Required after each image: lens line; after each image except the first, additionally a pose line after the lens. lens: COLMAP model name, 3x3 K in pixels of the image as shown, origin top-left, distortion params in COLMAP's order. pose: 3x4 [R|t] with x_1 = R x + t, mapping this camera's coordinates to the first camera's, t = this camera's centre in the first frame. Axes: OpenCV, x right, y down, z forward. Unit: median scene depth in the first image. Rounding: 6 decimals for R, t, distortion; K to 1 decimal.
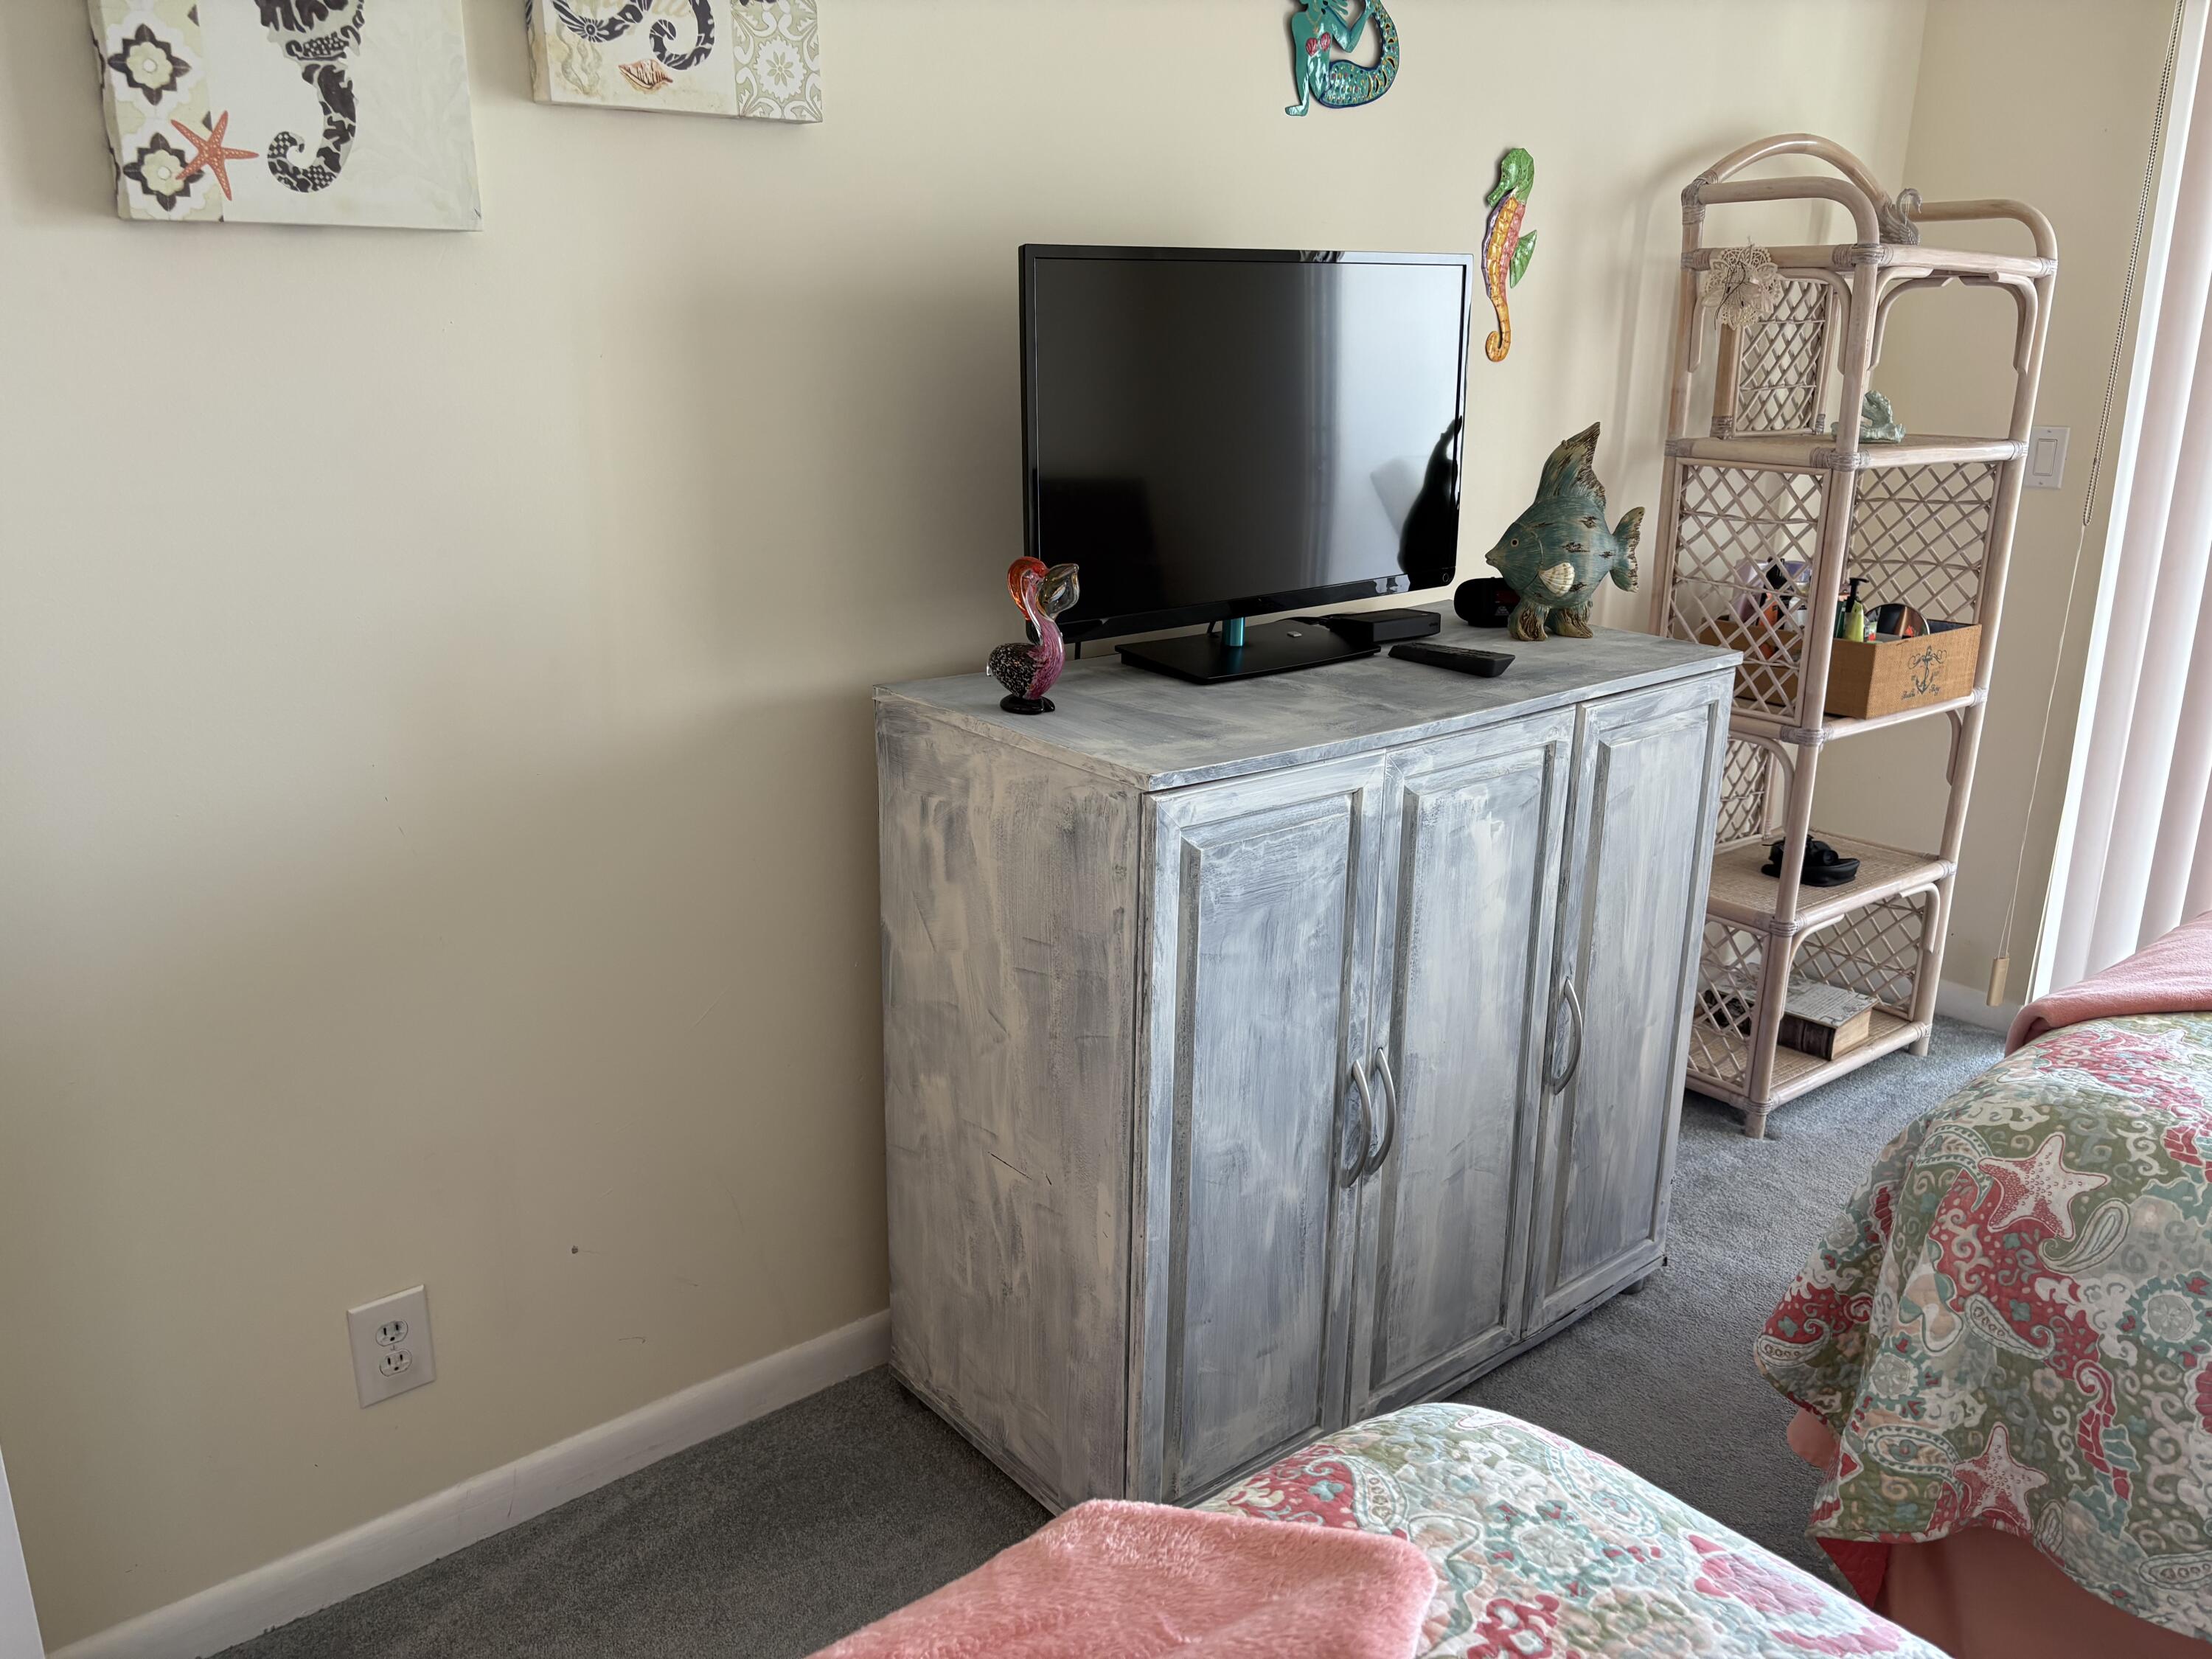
lens RADIAL K [[1671.4, 0, 1109.5], [0, 1671.4, 830.6], [0, 0, 1]] dist [0.020455, -0.009641]
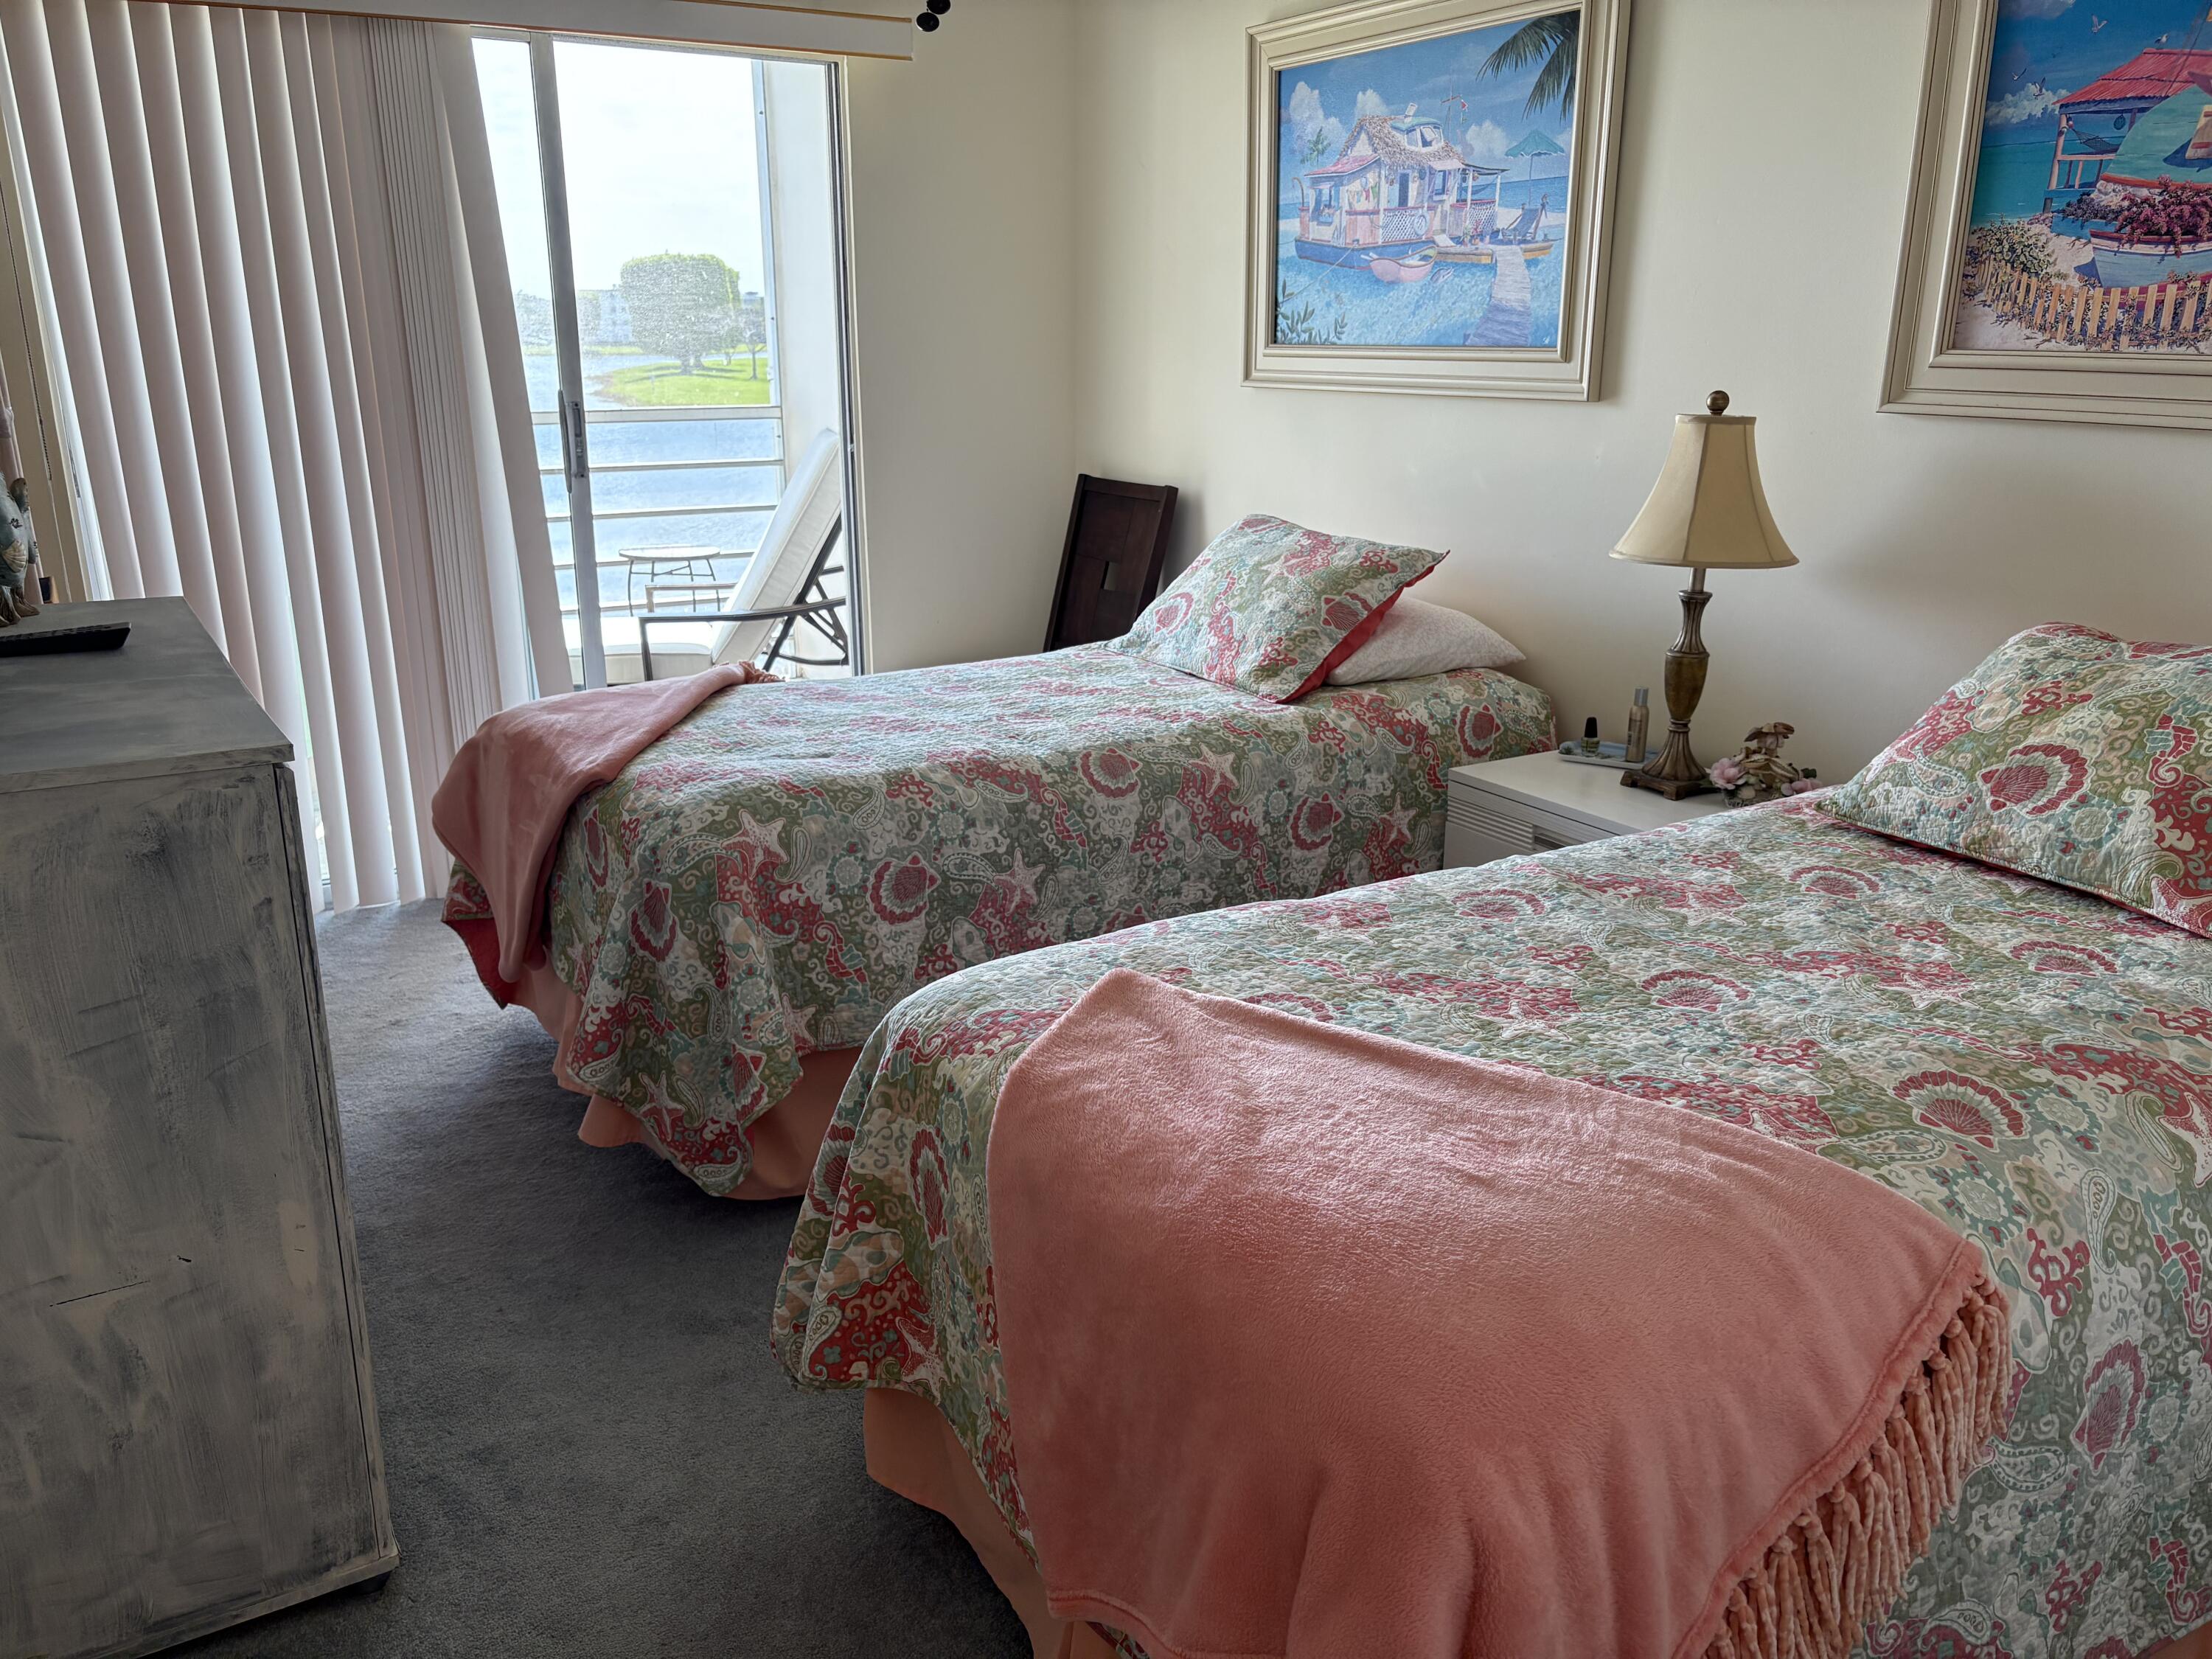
lens RADIAL K [[1671.4, 0, 1109.5], [0, 1671.4, 830.6], [0, 0, 1]] dist [0.020455, -0.009641]
pose [[0.119844, -0.297556, 0.947152, -0.864985], [0.277880, 0.925949, 0.255735, -0.105106], [-0.953111, 0.232546, 0.193654, 0.362461]]
